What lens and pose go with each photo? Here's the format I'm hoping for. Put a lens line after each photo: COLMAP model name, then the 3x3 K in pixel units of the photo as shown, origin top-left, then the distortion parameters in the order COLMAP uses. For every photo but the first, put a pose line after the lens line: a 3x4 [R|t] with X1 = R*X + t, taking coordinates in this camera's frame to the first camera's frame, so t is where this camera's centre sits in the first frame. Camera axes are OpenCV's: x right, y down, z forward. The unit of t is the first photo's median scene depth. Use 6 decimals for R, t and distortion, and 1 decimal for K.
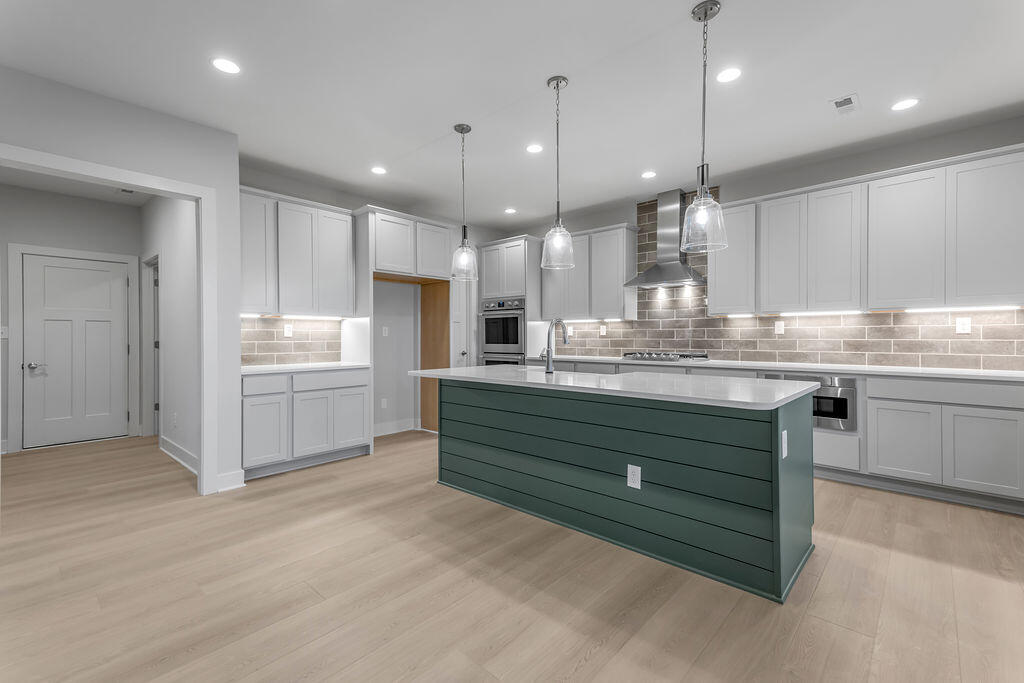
lens RADIAL K [[447.7, 0, 509.0], [0, 447.7, 336.8], [0, 0, 1]] dist [0.031240, 0.000684]
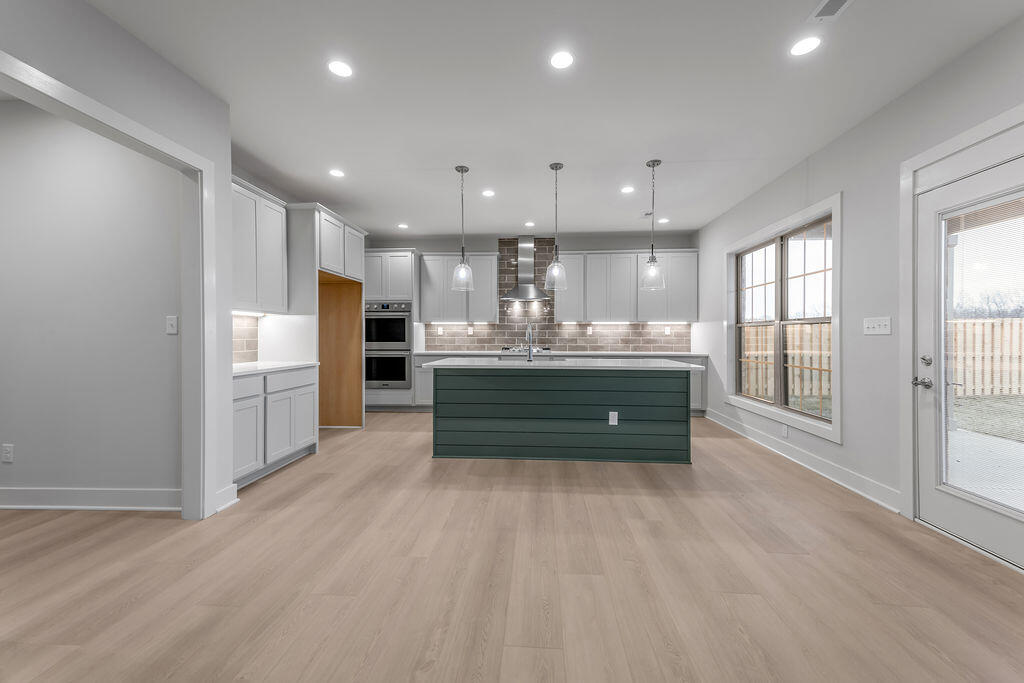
lens RADIAL K [[394.4, 0, 512.5], [0, 394.4, 336.7], [0, 0, 1]] dist [0.019091, -0.000251]
pose [[0.784044, 0.002438, 0.620701, -0.514552], [-0.003601, 0.999993, 0.000620, 0.001839], [-0.620695, -0.002721, 0.784047, 0.037440]]
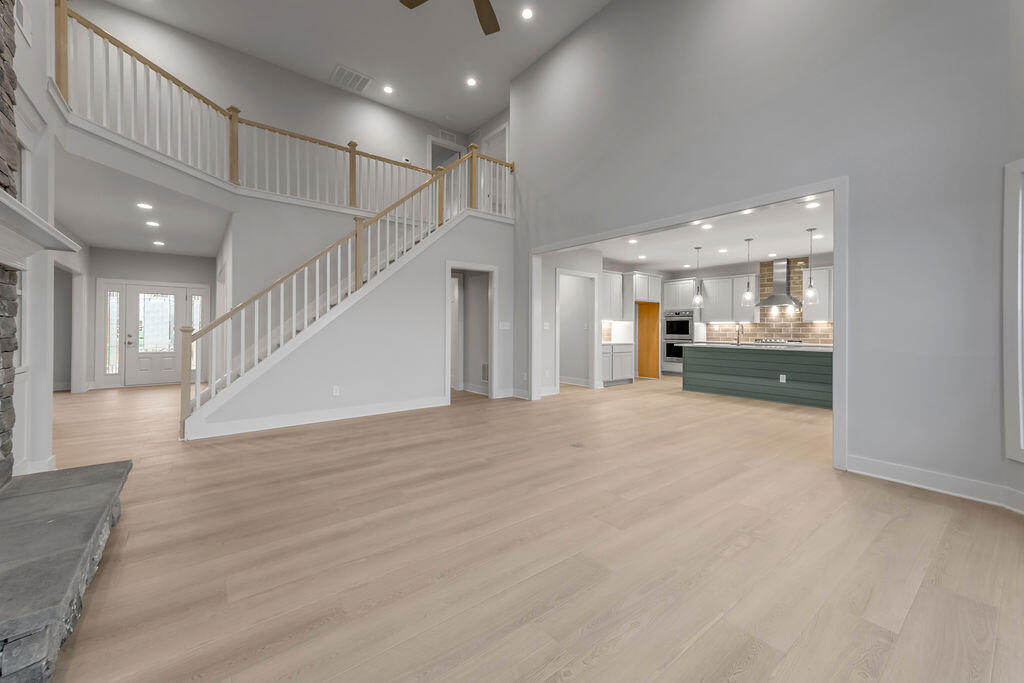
lens RADIAL K [[394.4, 0, 514.7], [0, 394.4, 328.4], [0, 0, 1]] dist [0.019091, -0.000251]
pose [[0.986448, 0.009293, -0.163814, -0.569125], [-0.009744, 0.999951, -0.001952, 0.000662], [0.163788, 0.003521, 0.986489, -1.030807]]
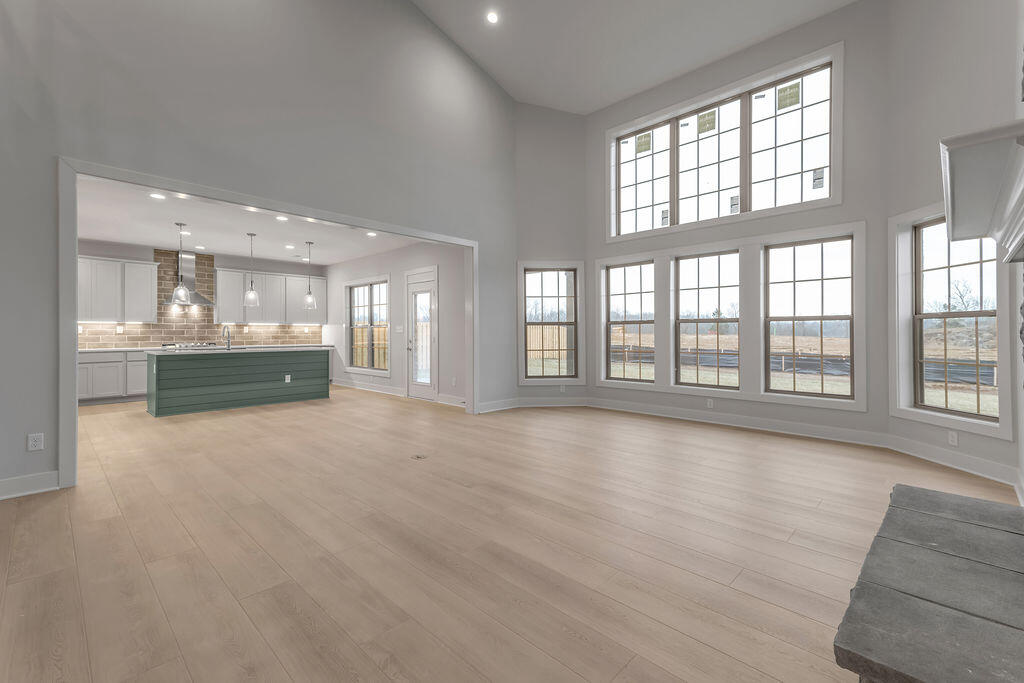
lens RADIAL K [[447.7, 0, 513.7], [0, 447.7, 329.0], [0, 0, 1]] dist [0.031240, 0.000684]
pose [[0.034784, 0.012549, 0.999316, -1.502673], [0.002815, 0.999916, -0.012654, 0.007064], [-0.999391, 0.003253, 0.034746, -0.356260]]
